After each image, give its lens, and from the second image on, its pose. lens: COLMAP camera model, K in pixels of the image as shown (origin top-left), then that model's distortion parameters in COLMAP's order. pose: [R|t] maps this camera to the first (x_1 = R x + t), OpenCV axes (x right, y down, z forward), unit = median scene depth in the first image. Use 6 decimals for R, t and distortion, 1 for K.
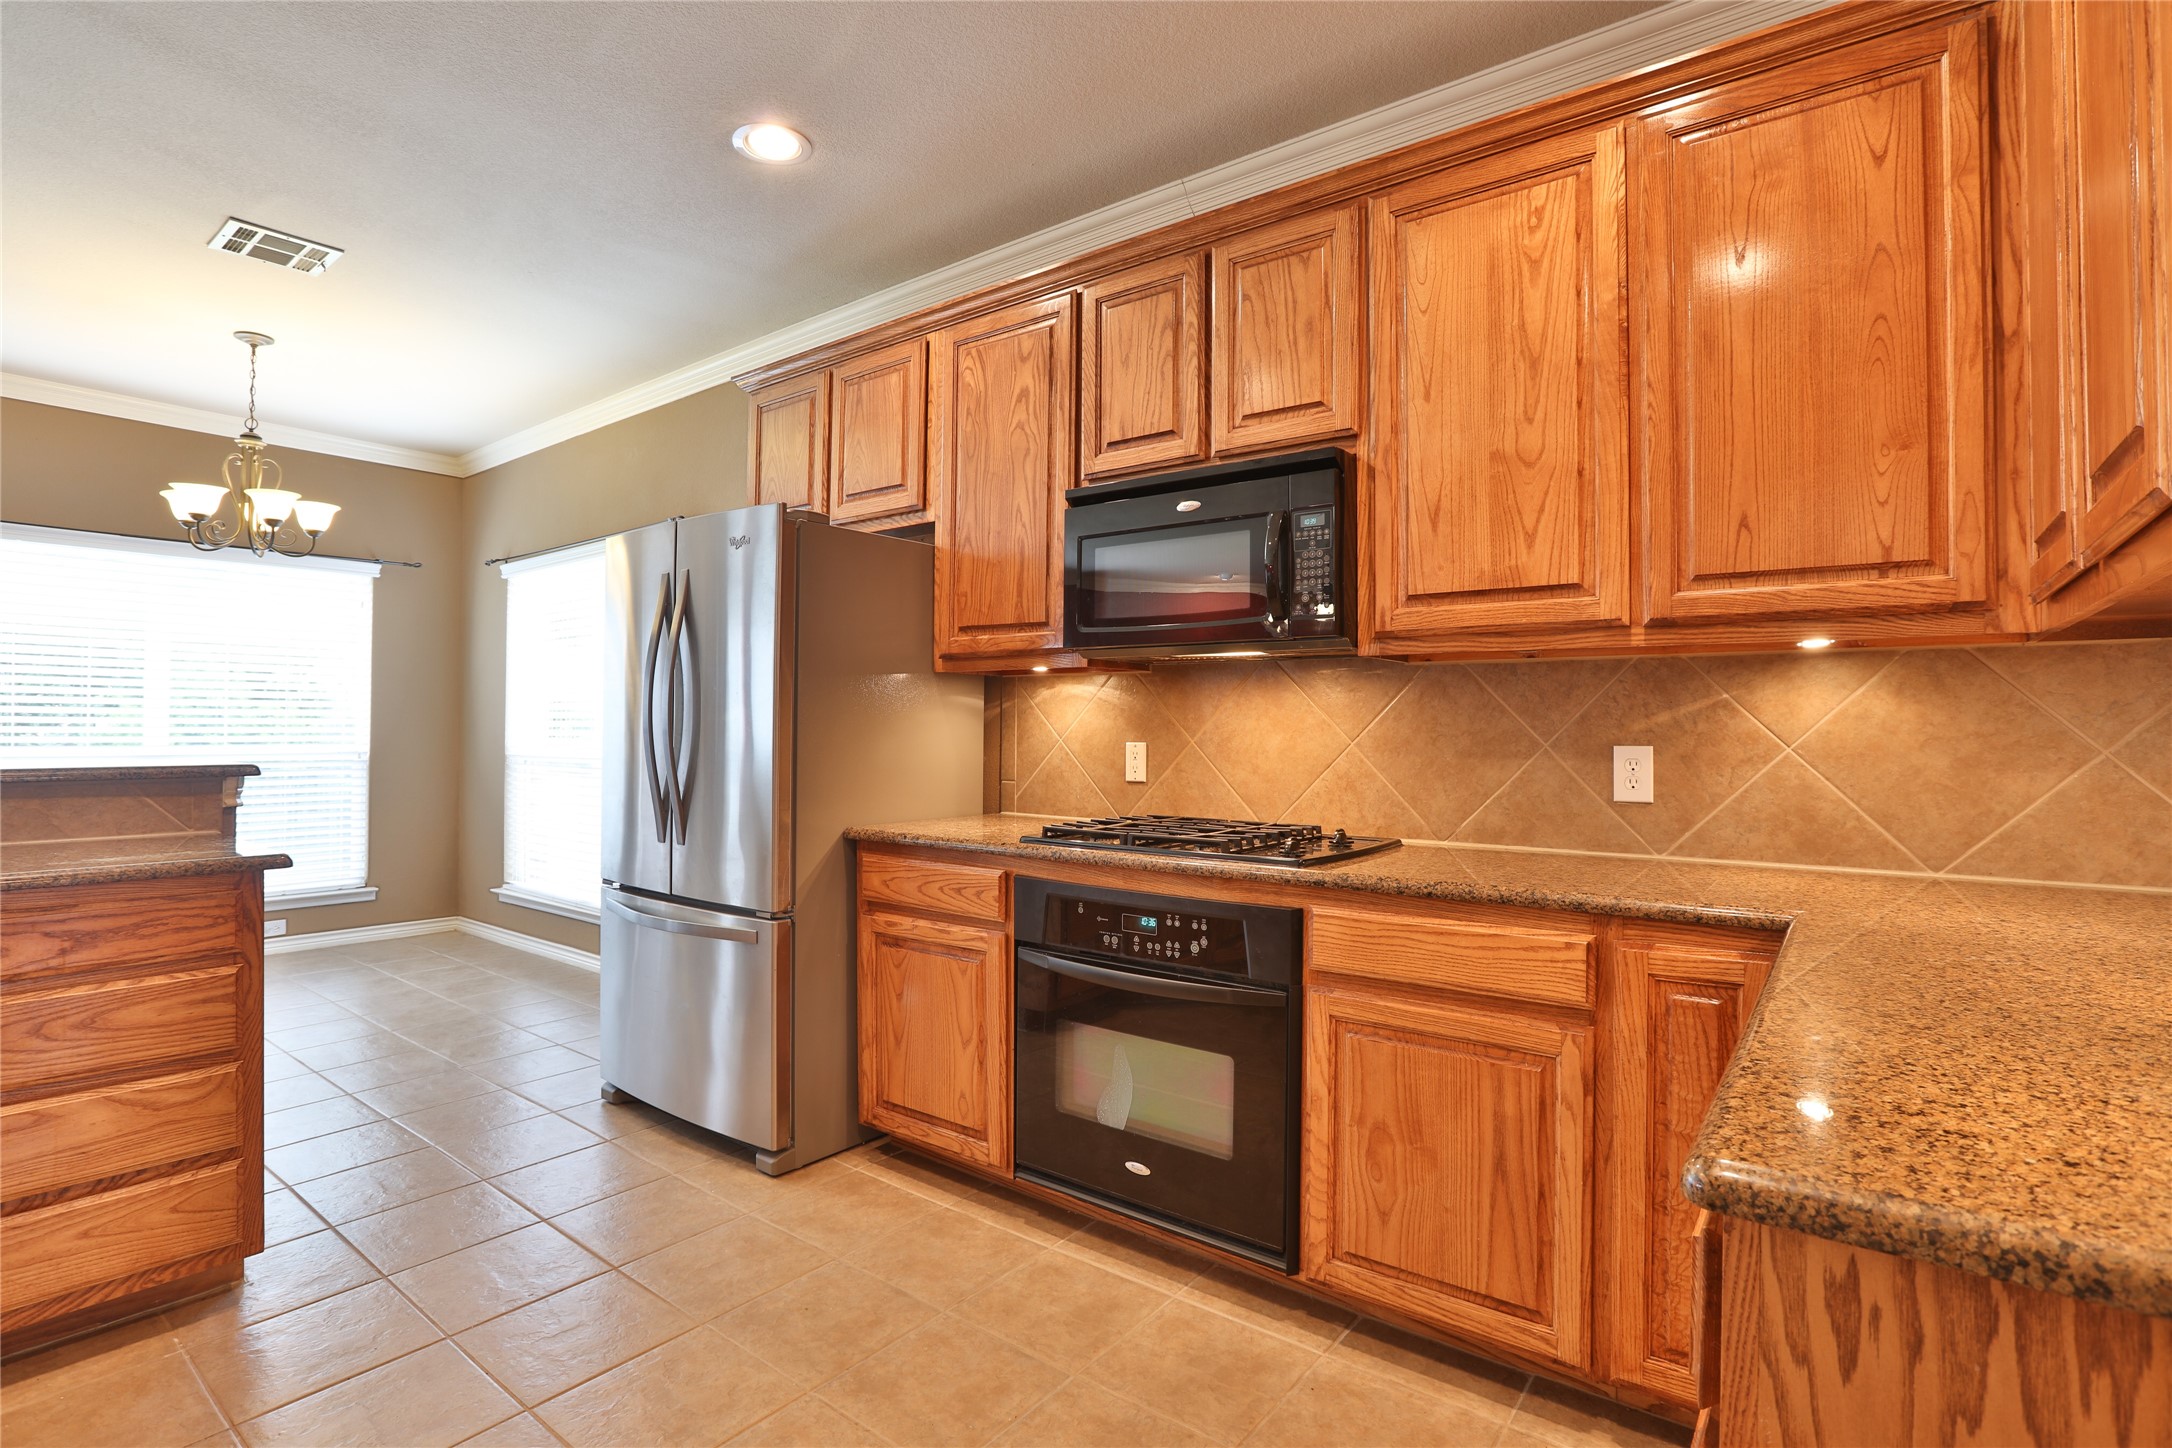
lens RADIAL K [[1033.1, 0, 1090.3], [0, 1033.1, 719.5], [0, 0, 1]] dist [-0.068831, 0.021839]
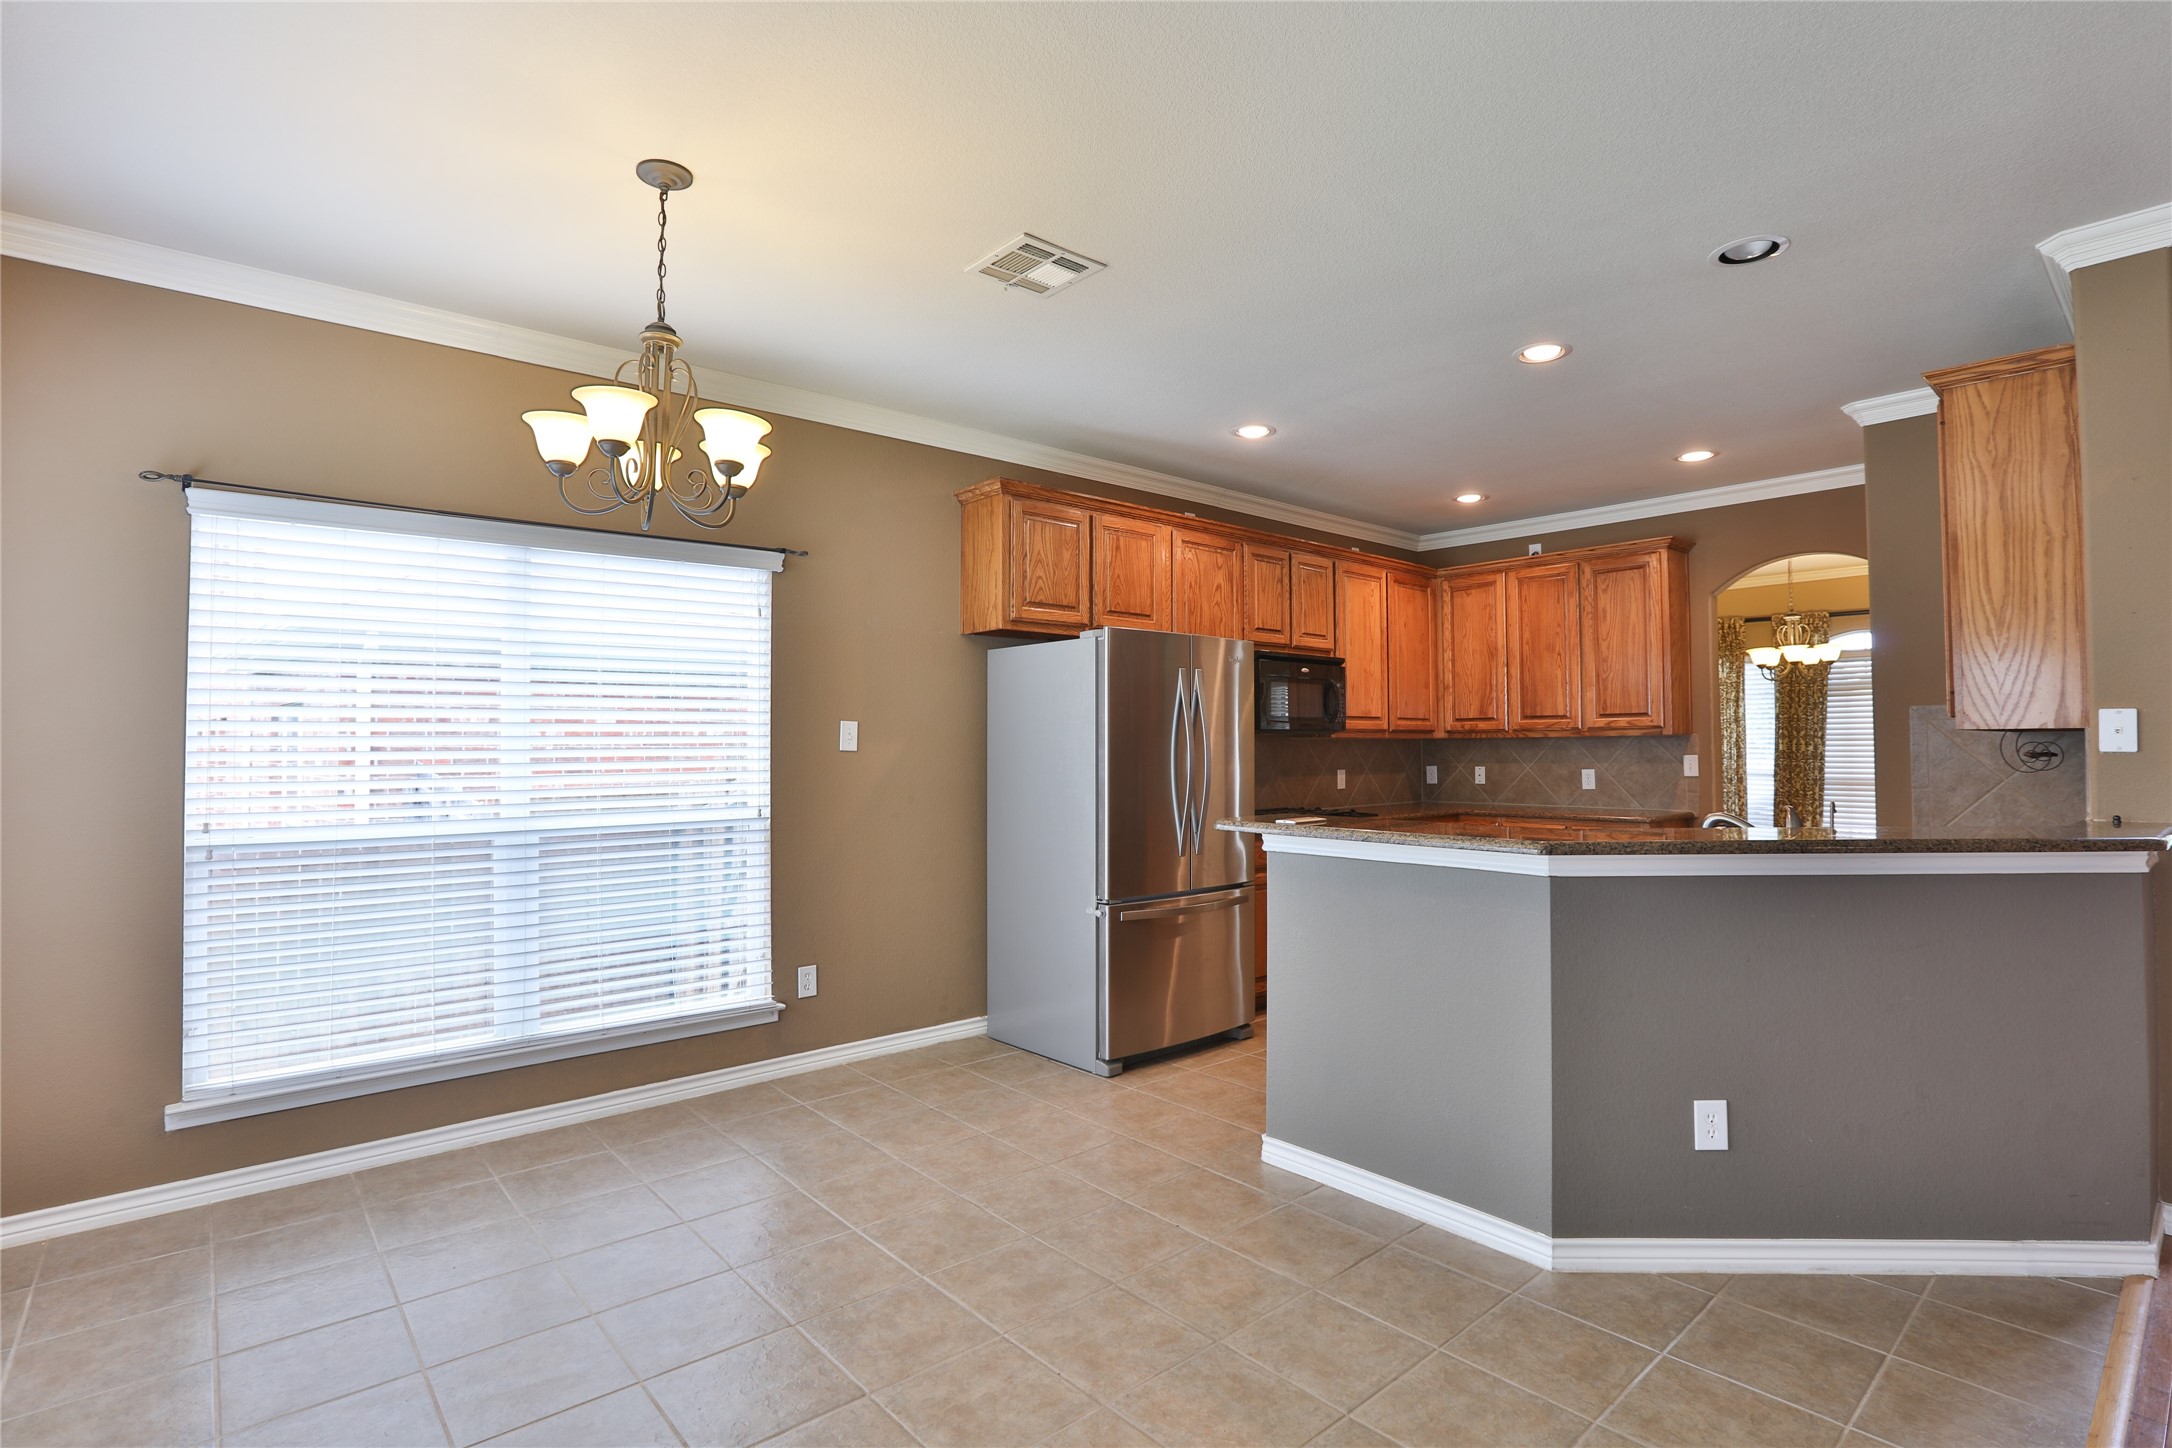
lens RADIAL K [[1046.5, 0, 1080.5], [0, 1046.5, 721.2], [0, 0, 1]] dist [-0.078171, 0.046646]
pose [[0.213103, 0.017932, 0.976865, -2.389940], [-0.003079, 0.999839, -0.017682, -0.053384], [-0.977025, 0.000760, 0.213124, 1.038305]]
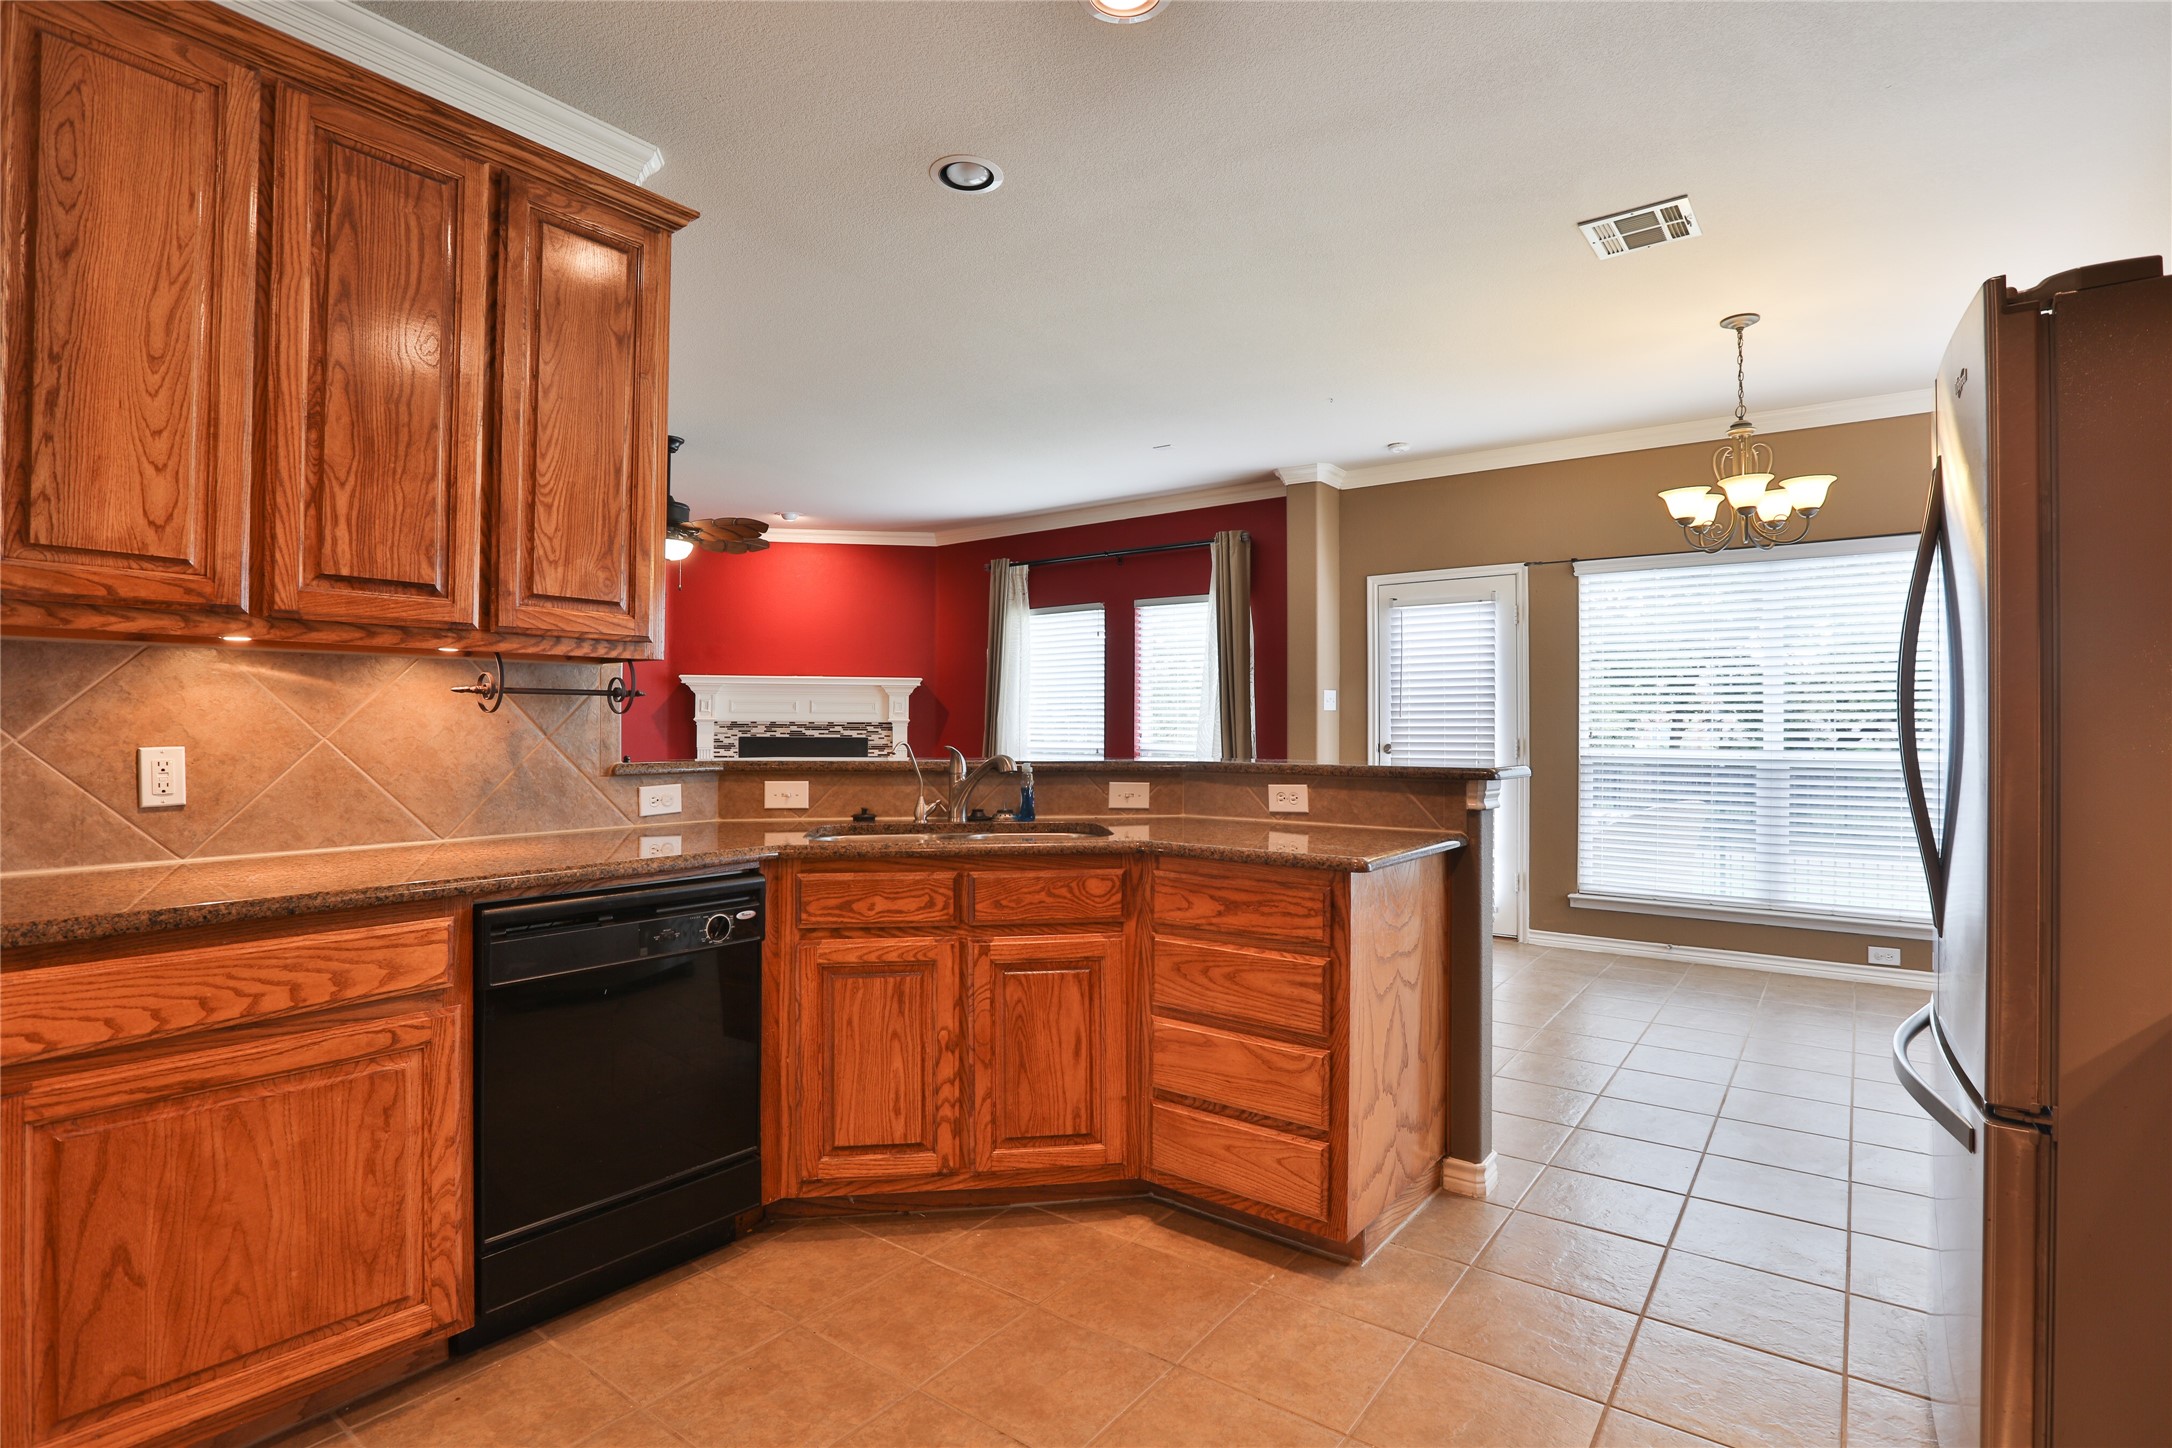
lens RADIAL K [[1046.5, 0, 1080.5], [0, 1046.5, 721.2], [0, 0, 1]] dist [-0.078171, 0.046646]
pose [[0.017815, -0.010599, -0.999785, 0.188283], [0.005057, 0.999932, -0.010510, 0.006906], [0.999829, -0.004869, 0.017868, 0.594162]]
